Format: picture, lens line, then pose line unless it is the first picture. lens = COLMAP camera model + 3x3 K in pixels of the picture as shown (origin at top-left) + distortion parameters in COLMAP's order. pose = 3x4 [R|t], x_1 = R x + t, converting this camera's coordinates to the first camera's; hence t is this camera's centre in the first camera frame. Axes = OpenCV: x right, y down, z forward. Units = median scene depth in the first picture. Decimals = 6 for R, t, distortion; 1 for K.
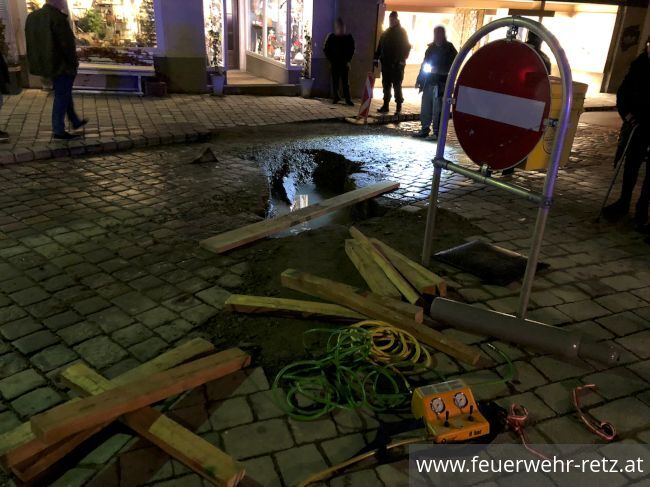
lens RADIAL K [[524.2, 0, 325.0], [0, 524.2, 243.5], [0, 0, 1]] dist [0.002633, 0.001836]
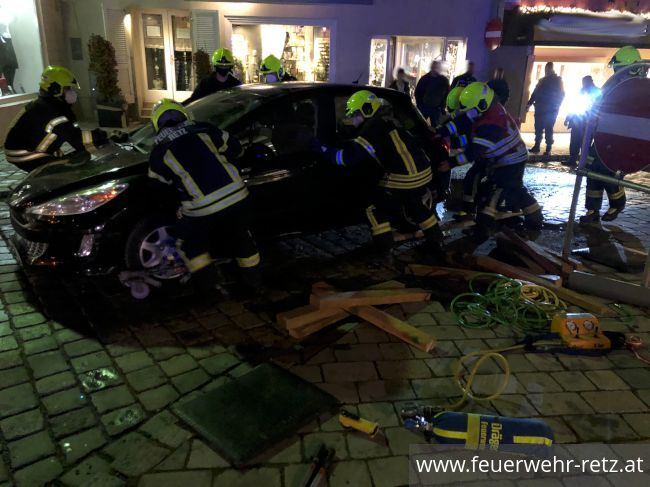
lens RADIAL K [[557.4, 0, 325.0], [0, 557.4, 243.5], [0, 0, 1]] dist [0.071564, -0.001780]
pose [[0.971818, 0.066968, -0.226019, -0.040817], [-0.091114, 0.990993, -0.098139, 0.117838], [0.217411, 0.115967, 0.969167, -0.265292]]
